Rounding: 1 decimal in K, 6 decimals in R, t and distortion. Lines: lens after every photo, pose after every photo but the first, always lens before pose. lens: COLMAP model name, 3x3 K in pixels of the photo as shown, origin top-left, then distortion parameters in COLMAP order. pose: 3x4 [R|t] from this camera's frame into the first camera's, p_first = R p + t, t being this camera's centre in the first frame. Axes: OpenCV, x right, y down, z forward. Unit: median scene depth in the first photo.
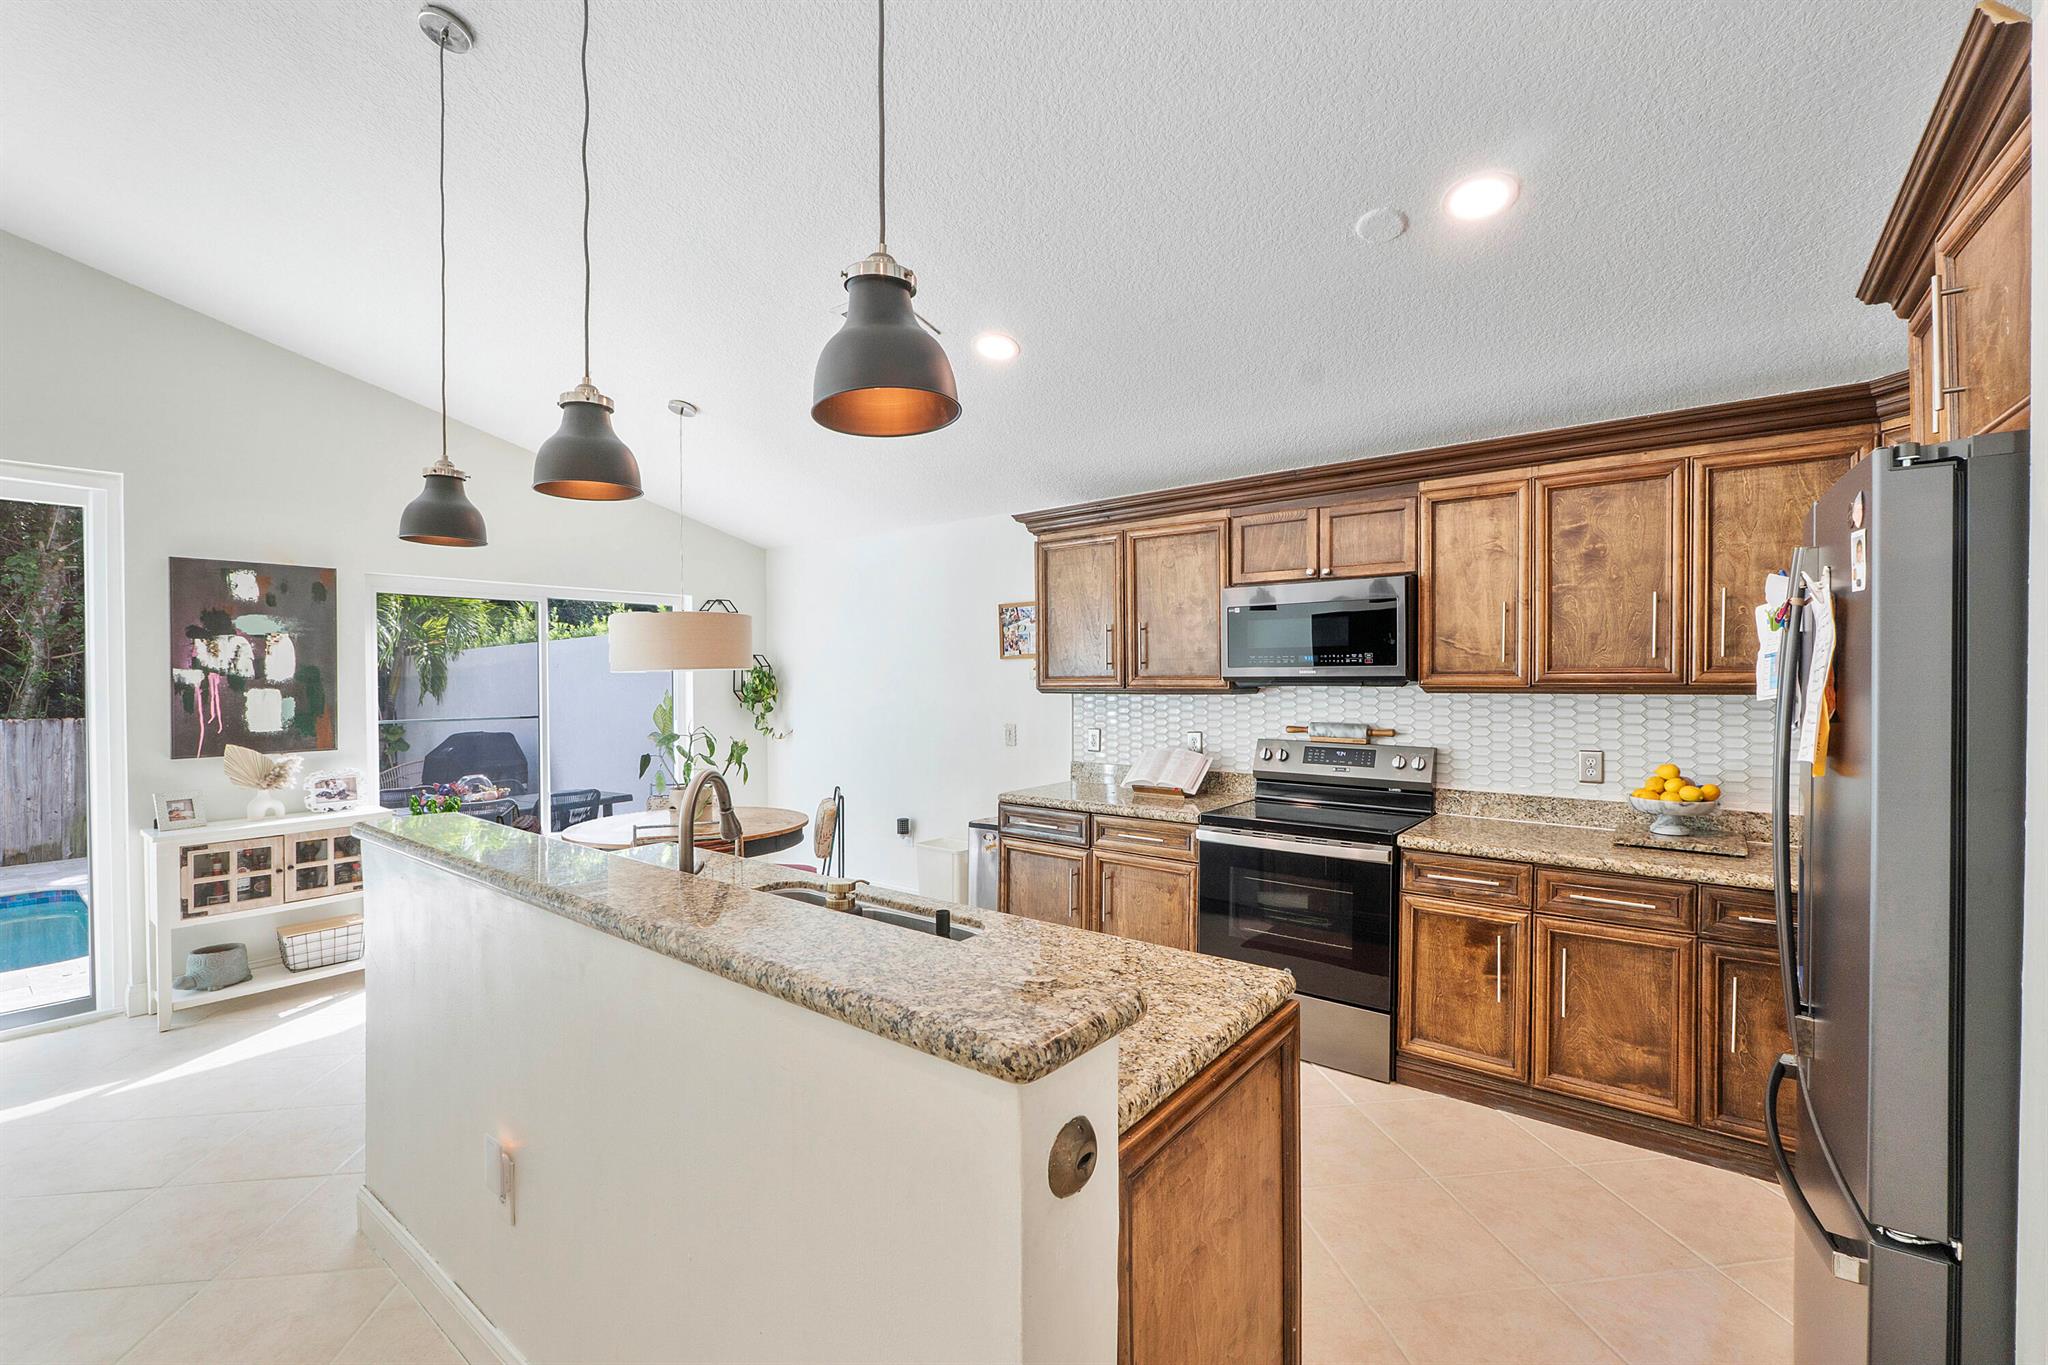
lens RADIAL K [[868.8, 0, 1026.0], [0, 868.8, 684.1], [0, 0, 1]] dist [-0.008225, -0.000417]
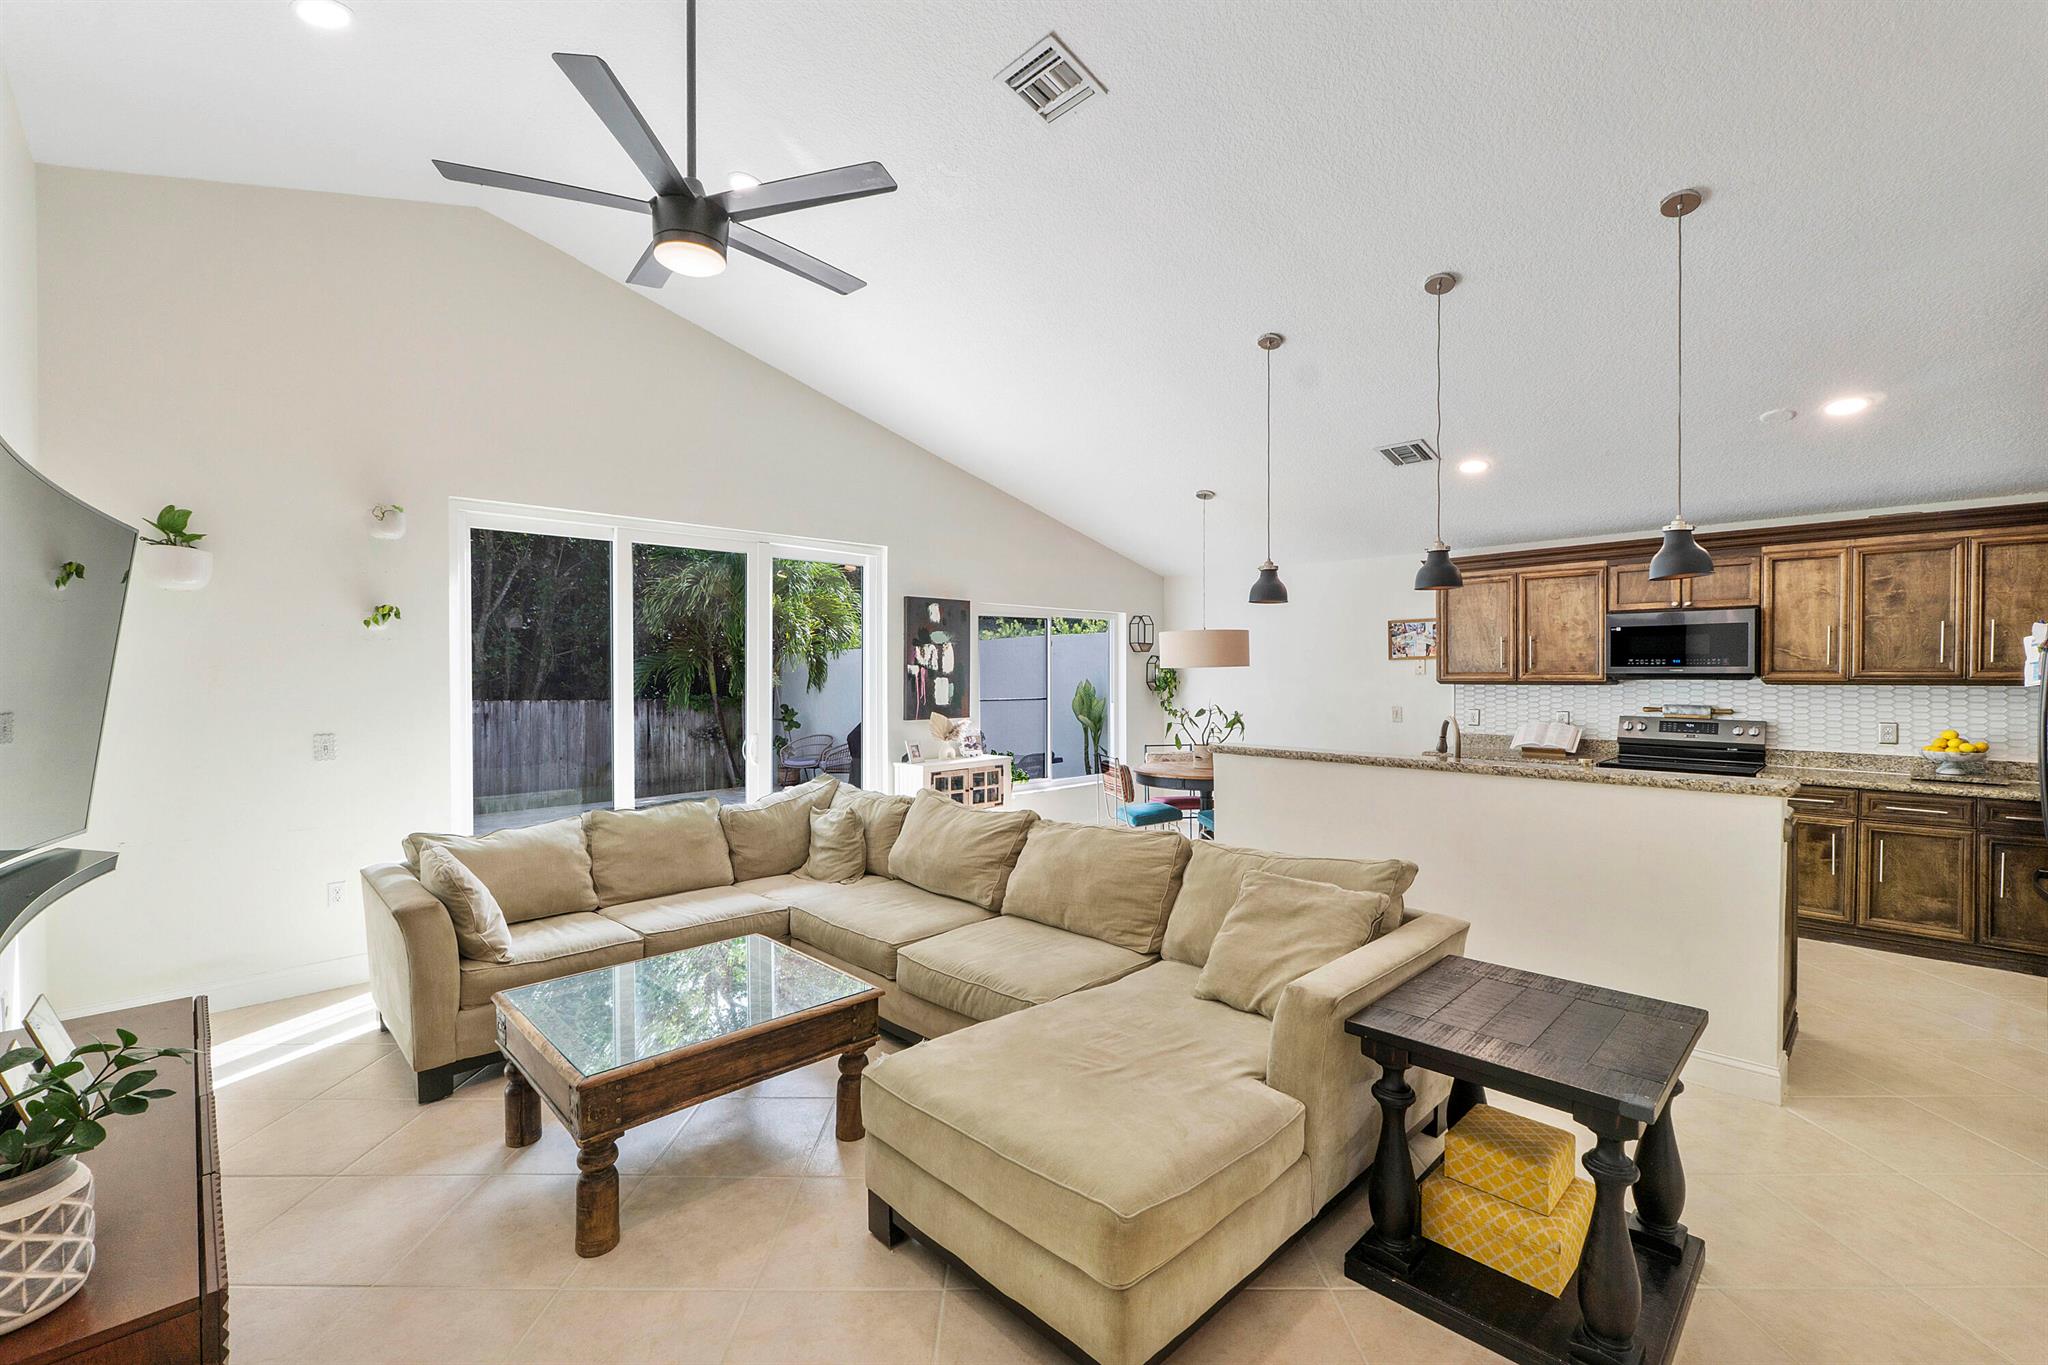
lens RADIAL K [[862.3, 0, 1026.2], [0, 862.3, 679.2], [0, 0, 1]] dist [-0.008194, -0.000042]
pose [[0.991059, 0.006157, -0.133283, -0.547293], [-0.006372, 0.999979, -0.001188, 0.009727], [0.133273, 0.002027, 0.991077, -0.583449]]
